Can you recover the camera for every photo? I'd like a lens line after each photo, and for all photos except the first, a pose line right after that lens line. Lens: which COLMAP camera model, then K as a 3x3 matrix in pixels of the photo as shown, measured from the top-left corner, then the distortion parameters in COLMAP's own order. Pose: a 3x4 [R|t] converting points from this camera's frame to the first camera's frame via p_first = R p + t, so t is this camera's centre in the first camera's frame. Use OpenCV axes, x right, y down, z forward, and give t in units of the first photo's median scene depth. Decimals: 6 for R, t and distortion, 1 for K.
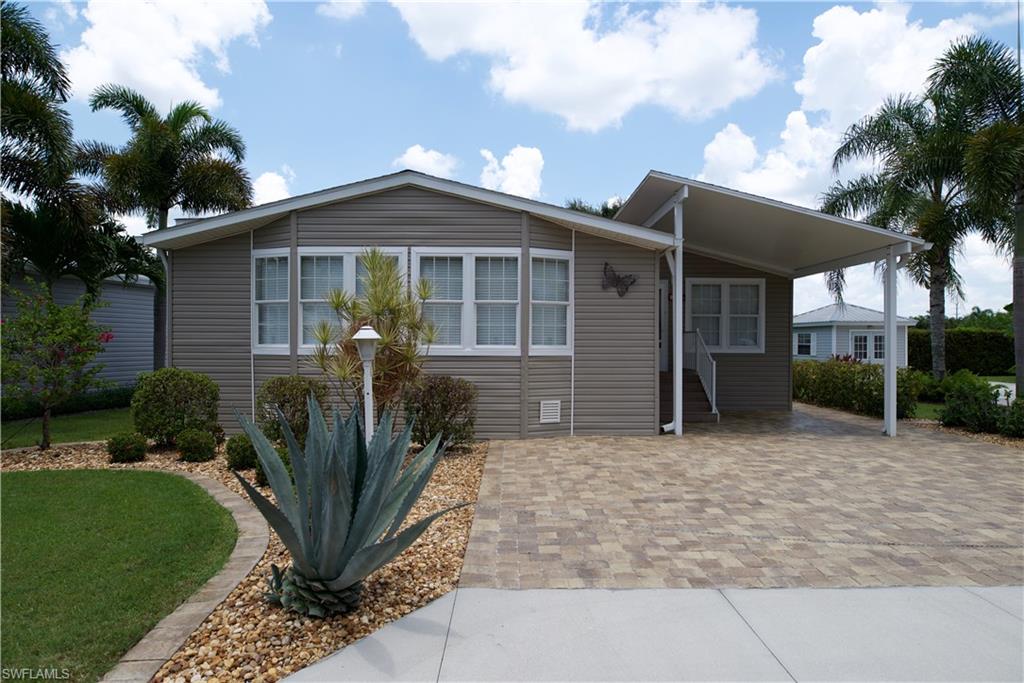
lens RADIAL K [[593.7, 0, 514.0], [0, 593.7, 340.1], [0, 0, 1]] dist [-0.019980, -0.002268]
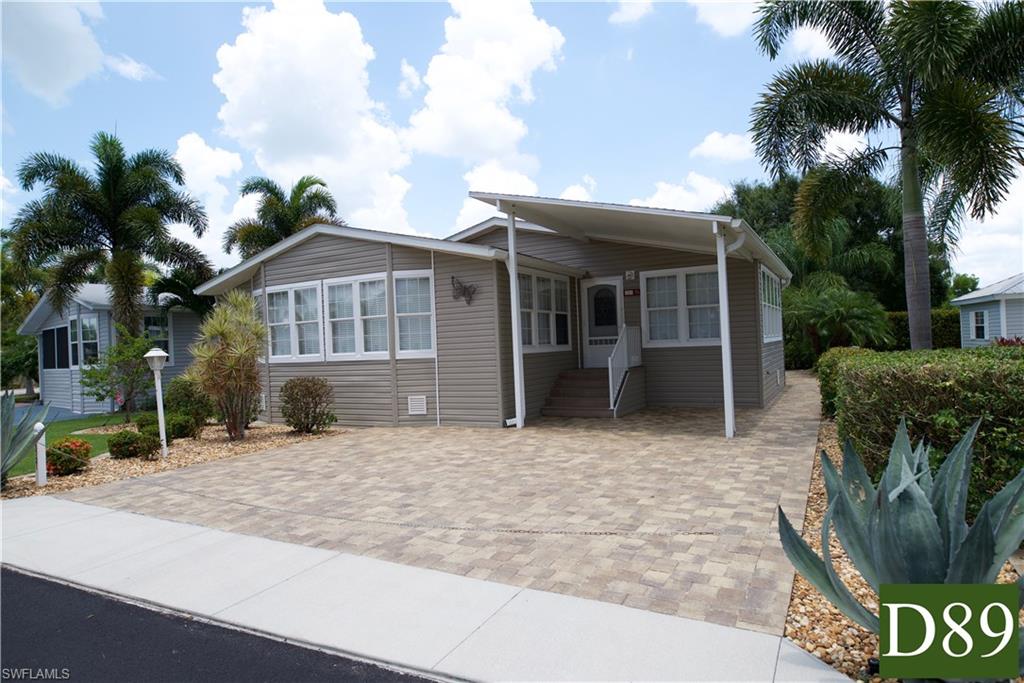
lens RADIAL K [[593.7, 0, 513.5], [0, 593.7, 341.7], [0, 0, 1]] dist [-0.019980, -0.002268]
pose [[0.869746, -0.042482, -0.491668, 0.811922], [0.046866, 0.998895, -0.003403, 0.005483], [0.491269, -0.020082, 0.870776, 0.053522]]
